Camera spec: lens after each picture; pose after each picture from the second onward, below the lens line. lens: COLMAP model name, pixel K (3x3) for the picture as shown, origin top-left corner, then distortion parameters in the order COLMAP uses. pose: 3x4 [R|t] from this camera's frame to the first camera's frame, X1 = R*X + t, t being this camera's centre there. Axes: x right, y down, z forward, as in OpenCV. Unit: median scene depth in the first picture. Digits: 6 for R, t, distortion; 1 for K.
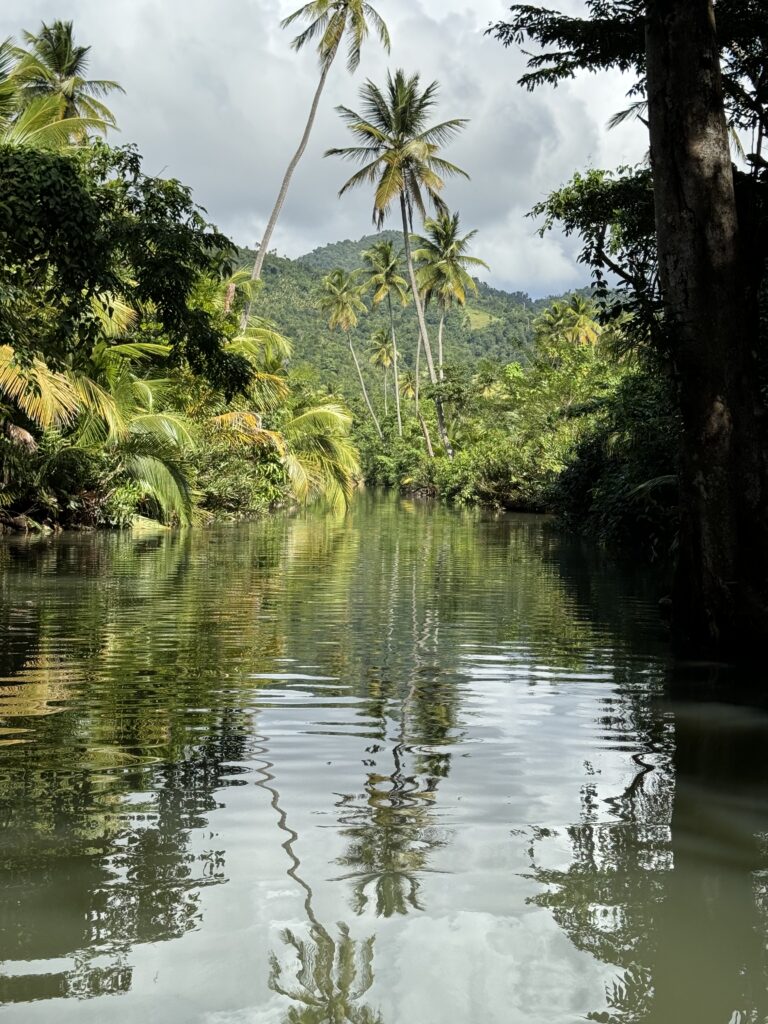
lens RADIAL K [[1433.1, 0, 384.0], [0, 1433.1, 511.3], [0, 0, 1]] dist [0.032032, 0.000000]
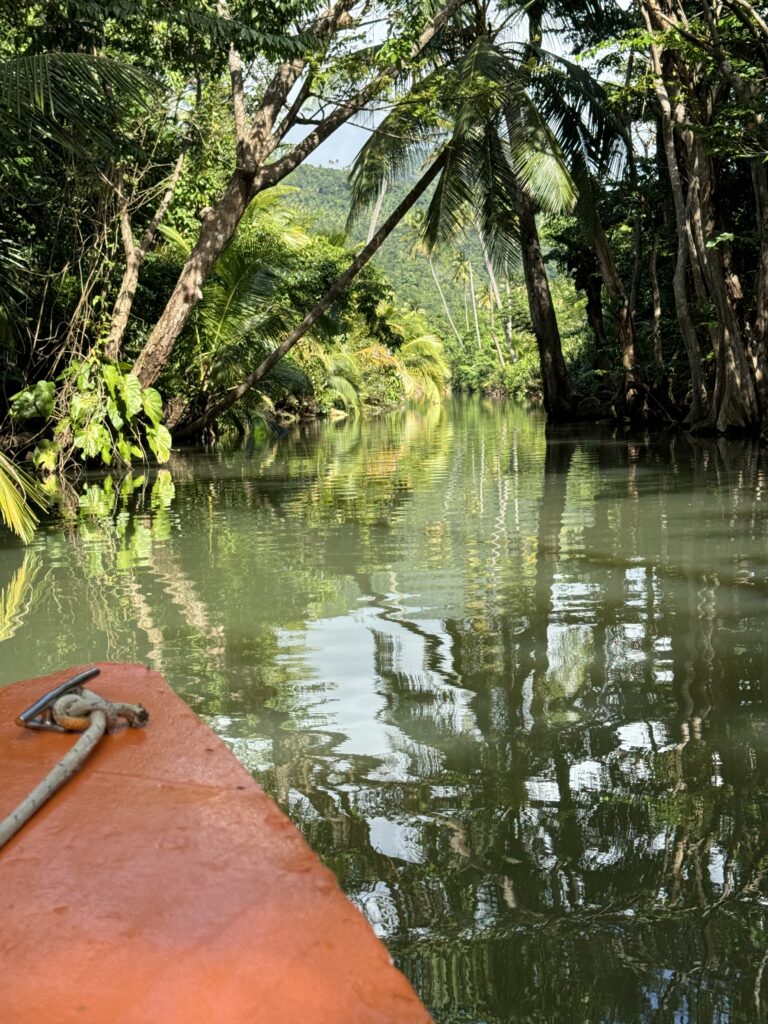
lens RADIAL K [[1433.1, 0, 383.8], [0, 1433.1, 511.8], [0, 0, 1]] dist [0.032032, 0.000000]
pose [[0.996057, -0.059892, -0.065442, 0.004542], [0.063806, 0.996190, 0.059452, 0.015657], [0.061632, -0.063393, 0.996084, -0.448971]]
